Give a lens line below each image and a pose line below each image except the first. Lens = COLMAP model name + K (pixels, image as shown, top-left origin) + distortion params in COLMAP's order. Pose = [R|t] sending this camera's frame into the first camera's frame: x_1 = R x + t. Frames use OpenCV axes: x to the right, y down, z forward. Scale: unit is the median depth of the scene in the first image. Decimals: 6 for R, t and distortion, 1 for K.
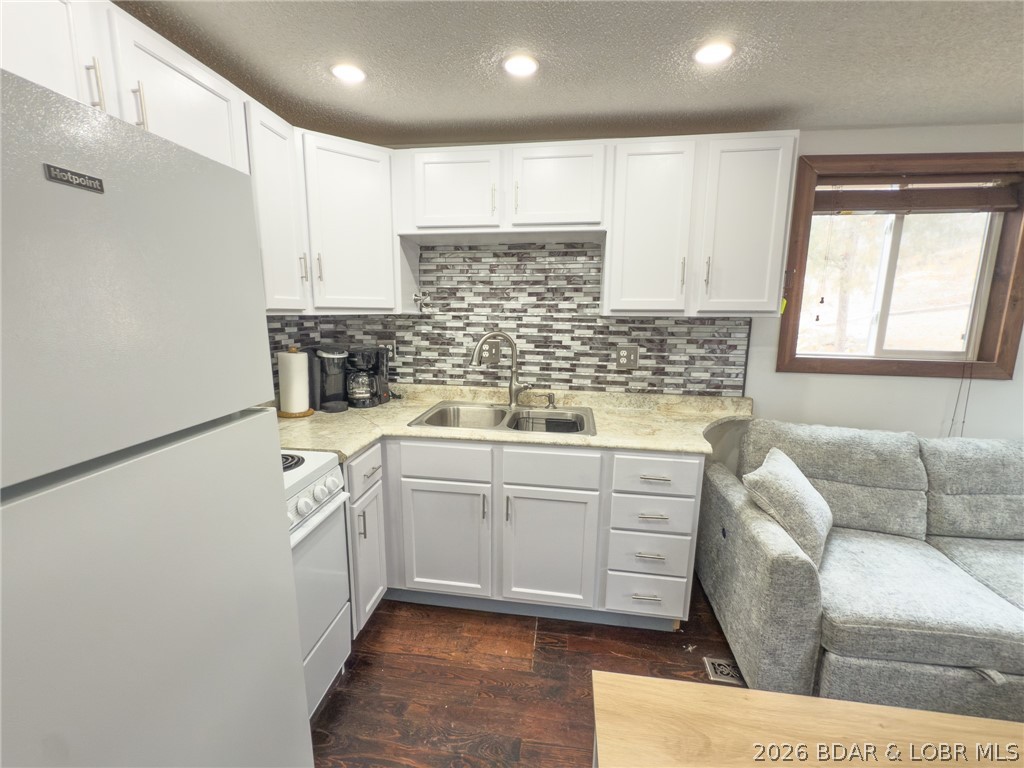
lens RADIAL K [[429.7, 0, 511.3], [0, 429.7, 384.5], [0, 0, 1]] dist [0.001611, -0.000155]
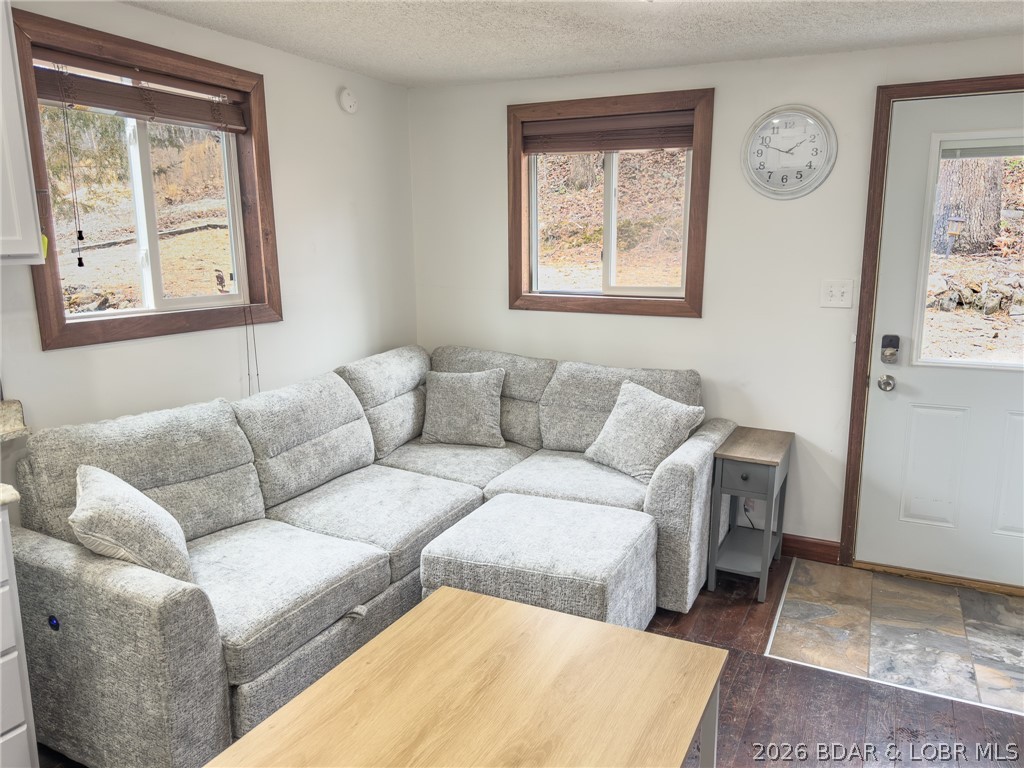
lens RADIAL K [[751.4, 0, 509.0], [0, 751.4, 385.6], [0, 0, 1]] dist [0.093847, -0.137654]
pose [[0.331468, -0.192530, 0.923613, -0.183028], [0.178148, 0.974119, 0.139124, -0.013090], [-0.926495, 0.118425, 0.357188, -0.013215]]
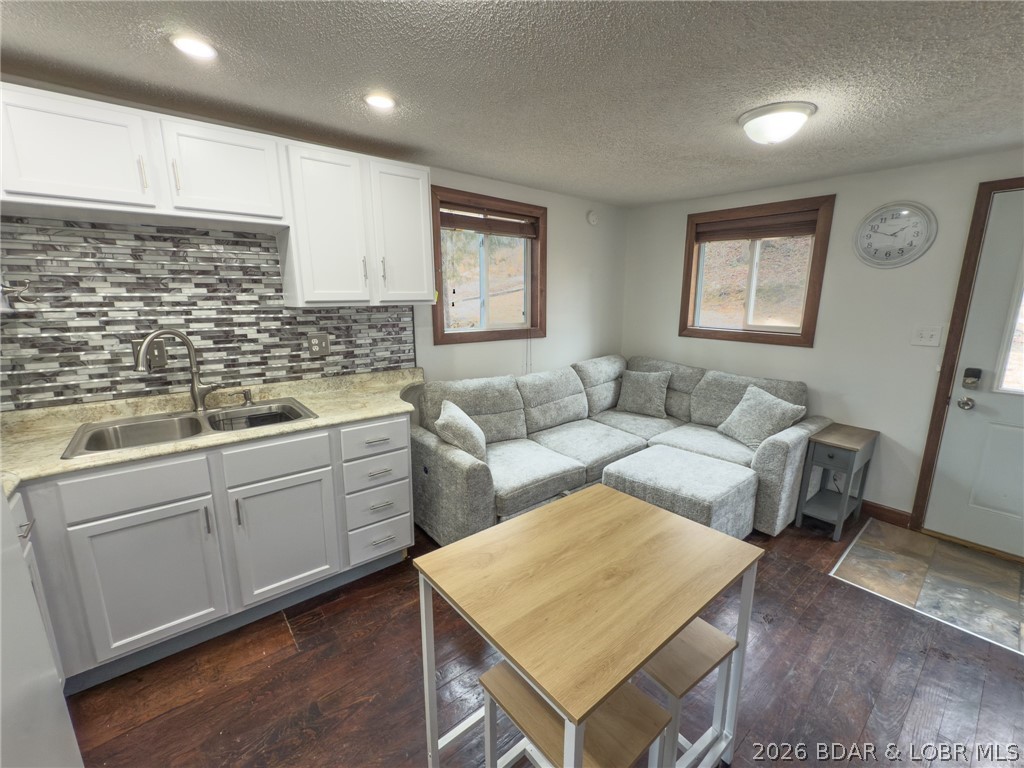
lens RADIAL K [[429.7, 0, 511.3], [0, 429.7, 384.5], [0, 0, 1]] dist [0.001611, -0.000155]
pose [[0.680790, -0.158562, 0.715111, -0.186592], [0.137100, 0.986619, 0.088243, 0.005546], [-0.719533, 0.037967, 0.693419, -0.088800]]
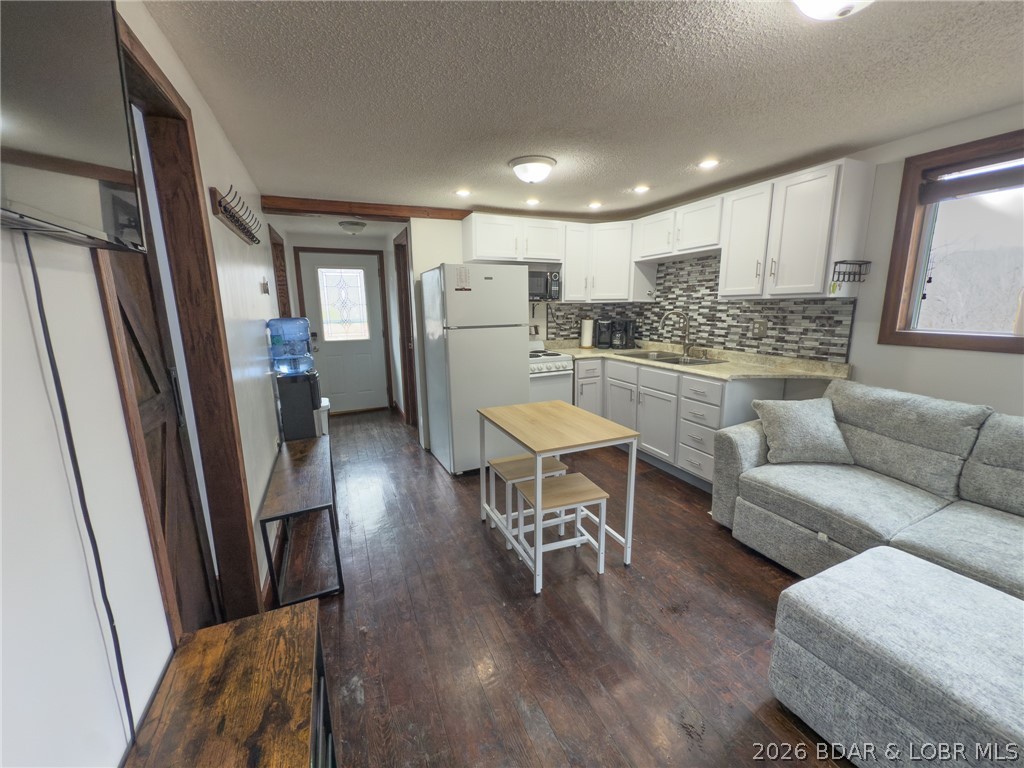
lens RADIAL K [[407.0, 0, 512.1], [0, 407.0, 384.3], [0, 0, 1]] dist [0.000742, -0.000211]
pose [[0.522966, 0.146517, -0.839666, 1.000856], [-0.130595, 0.987257, 0.090933, 0.104079], [0.842289, 0.062101, 0.535436, -0.408016]]
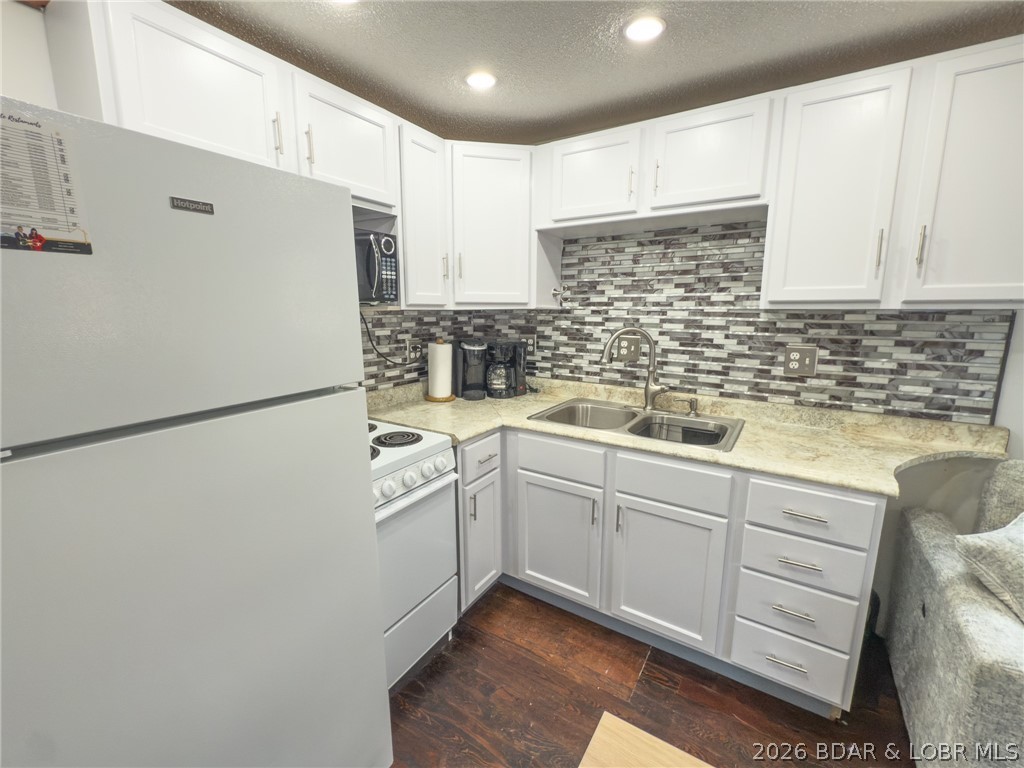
lens RADIAL K [[438.5, 0, 512.5], [0, 438.5, 384.6], [0, 0, 1]] dist [-0.000170, -0.000237]
pose [[0.907893, 0.065171, -0.414104, 0.124075], [-0.063872, 0.997813, 0.016999, 0.000289], [0.414307, 0.011016, 0.910071, 0.037953]]
